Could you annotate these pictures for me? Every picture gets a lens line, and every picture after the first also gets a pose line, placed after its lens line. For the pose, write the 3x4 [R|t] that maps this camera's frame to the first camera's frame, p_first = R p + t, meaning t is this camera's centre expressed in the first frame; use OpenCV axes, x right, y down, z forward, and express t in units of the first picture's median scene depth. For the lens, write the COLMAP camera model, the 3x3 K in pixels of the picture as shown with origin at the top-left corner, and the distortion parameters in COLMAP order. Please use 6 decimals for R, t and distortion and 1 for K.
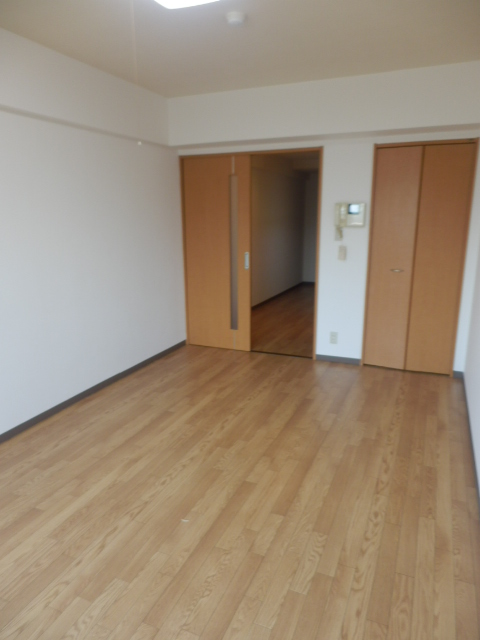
lens RADIAL K [[453.3, 0, 241.7], [0, 453.3, 307.8], [0, 0, 1]] dist [0.007134, 0.009287]
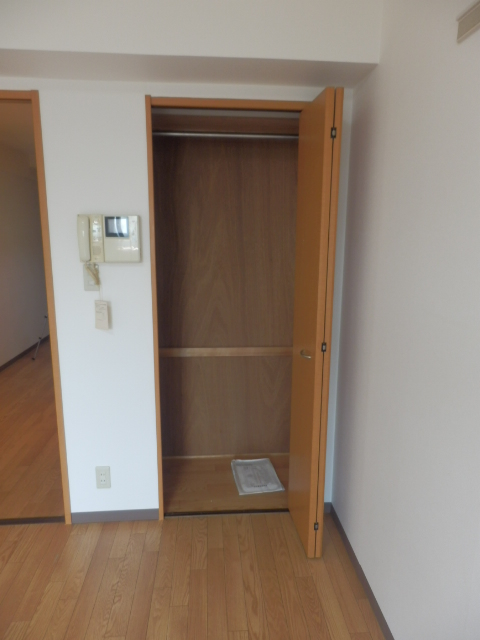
lens RADIAL K [[453.3, 0, 239.4], [0, 453.3, 324.0], [0, 0, 1]] dist [0.007134, 0.009287]
pose [[0.887508, -0.087477, 0.452413, 0.127407], [0.094833, 0.995472, 0.006446, -0.099164], [-0.450929, 0.037182, 0.891785, 0.486523]]
